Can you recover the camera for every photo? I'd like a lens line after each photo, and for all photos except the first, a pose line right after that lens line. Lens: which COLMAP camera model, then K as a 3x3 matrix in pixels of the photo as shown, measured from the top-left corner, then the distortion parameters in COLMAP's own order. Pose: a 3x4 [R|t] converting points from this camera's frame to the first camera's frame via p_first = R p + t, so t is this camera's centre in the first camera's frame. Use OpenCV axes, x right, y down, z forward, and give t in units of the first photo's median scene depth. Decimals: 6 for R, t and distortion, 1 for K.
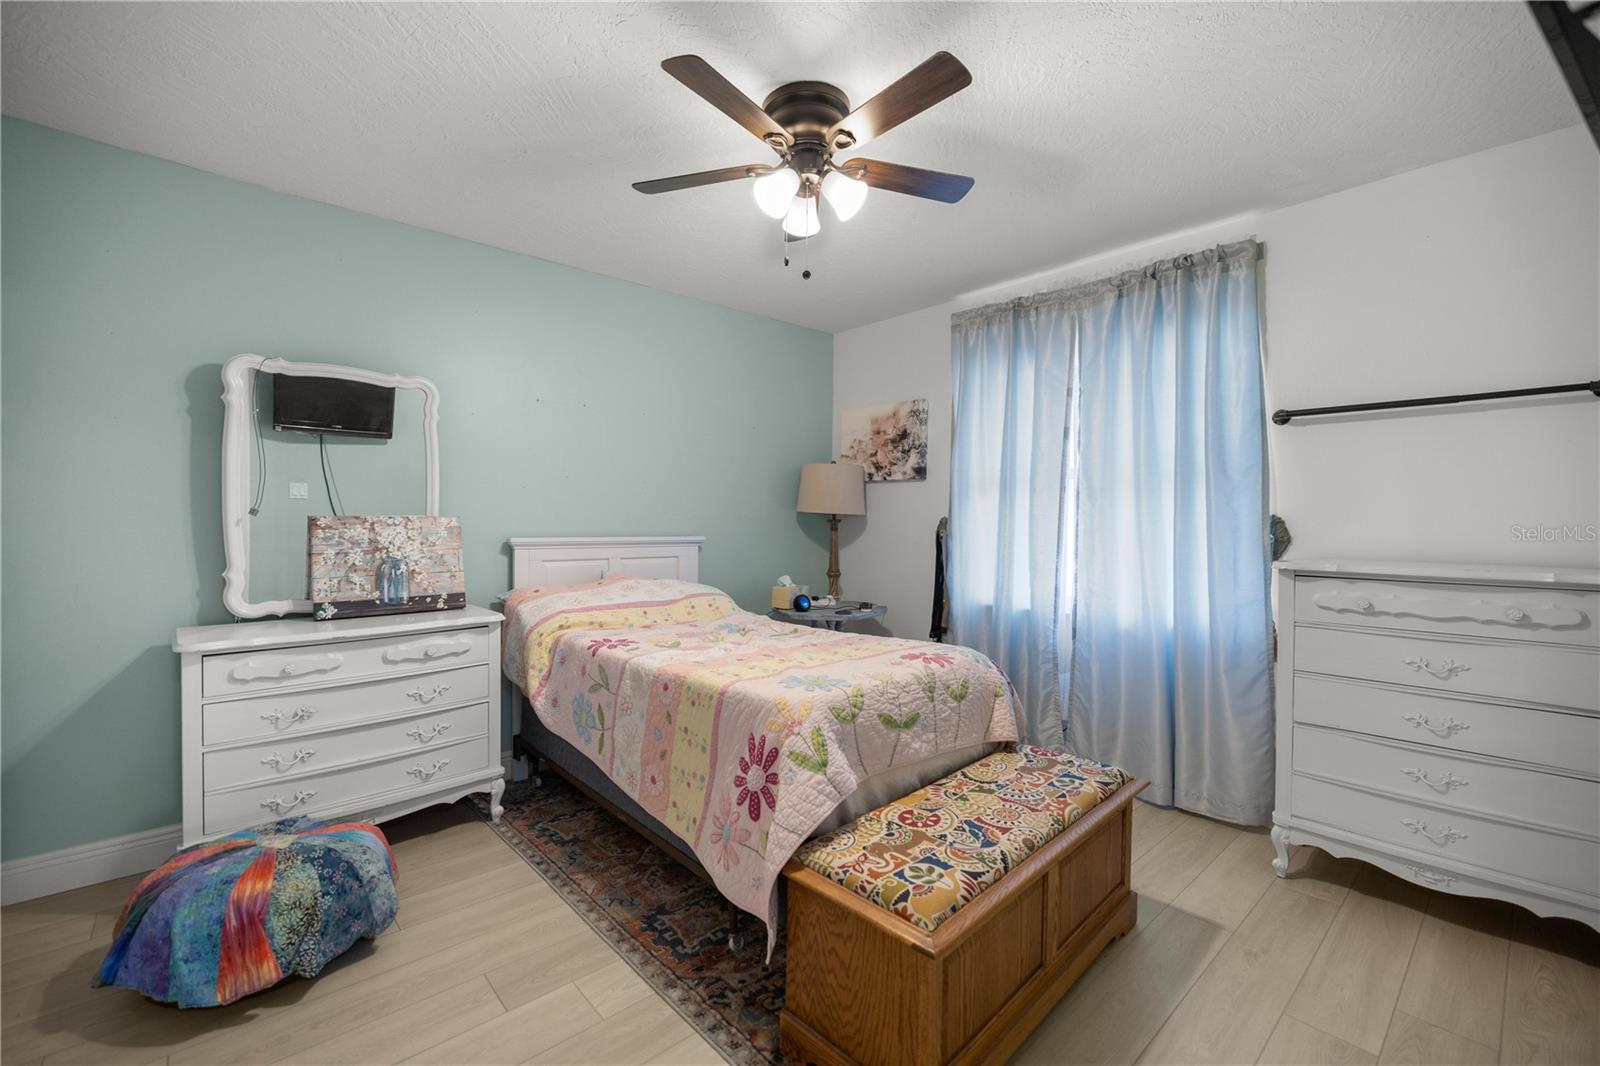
lens RADIAL K [[675.5, 0, 798.6], [0, 675.5, 525.7], [0, 0, 1]] dist [-0.000968, -0.000171]
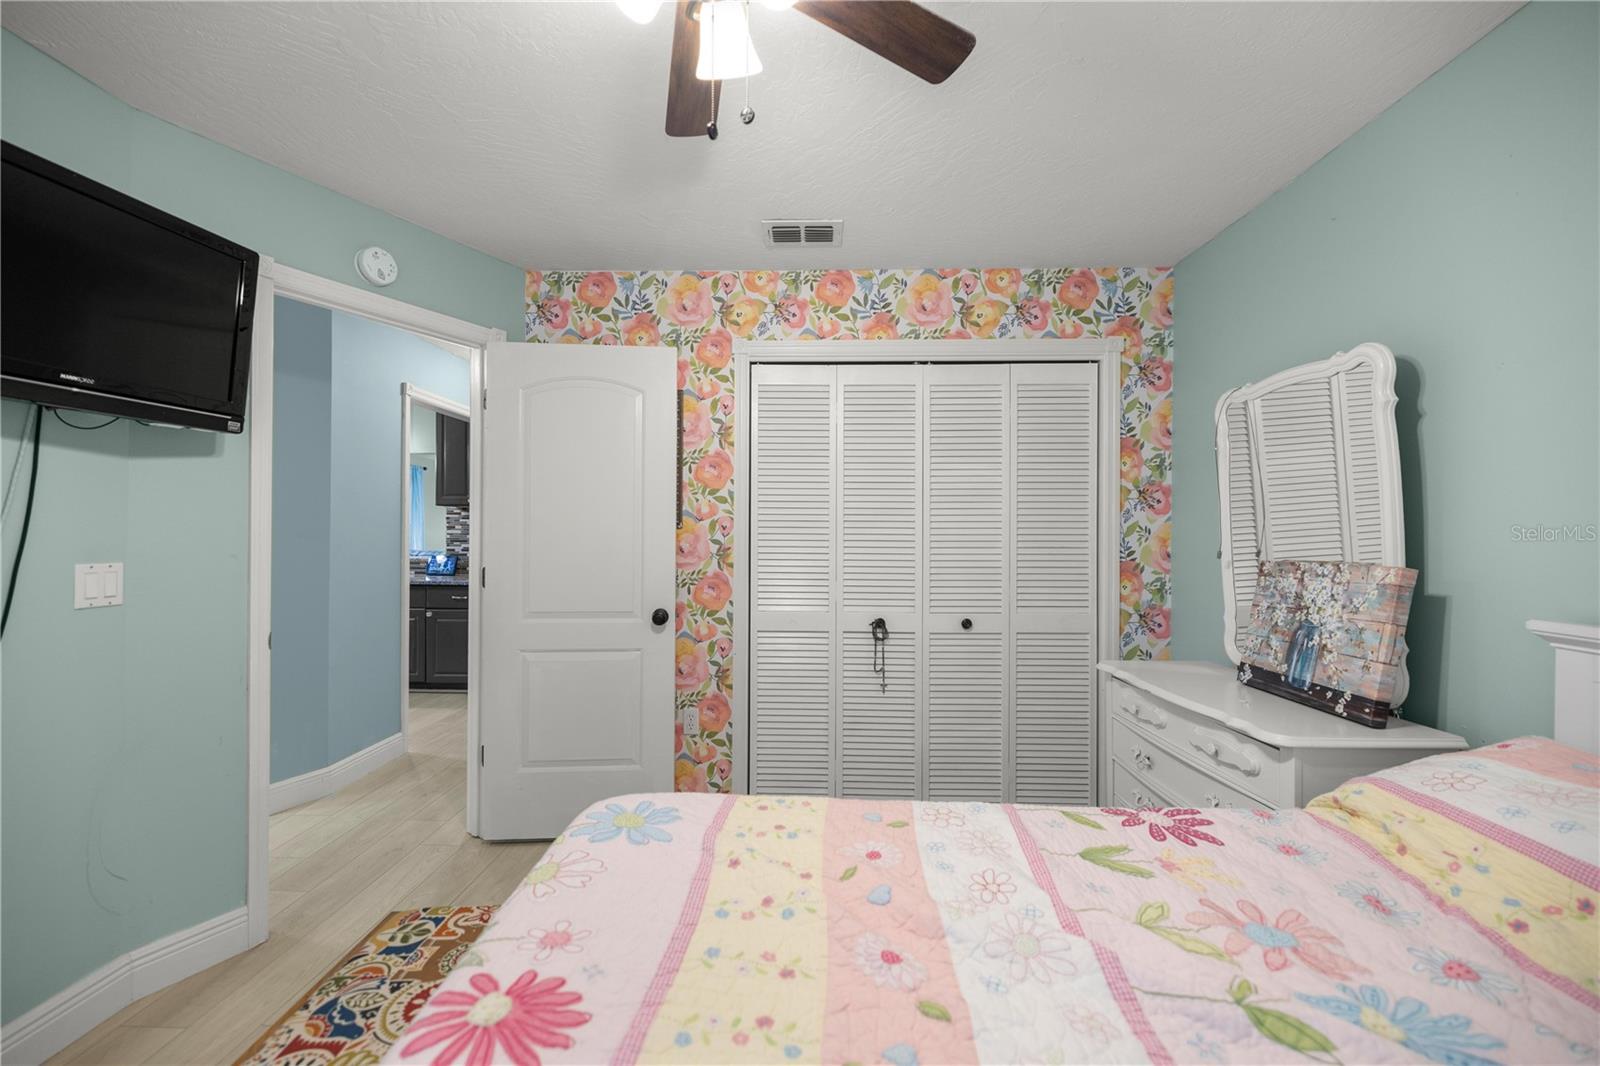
lens RADIAL K [[675.5, 0, 798.3], [0, 675.5, 532.8], [0, 0, 1]] dist [-0.000968, -0.000171]
pose [[-0.693838, -0.011345, -0.720042, 0.278145], [-0.014967, 0.999887, -0.001331, -0.037347], [0.719976, 0.009853, -0.693929, 1.136798]]
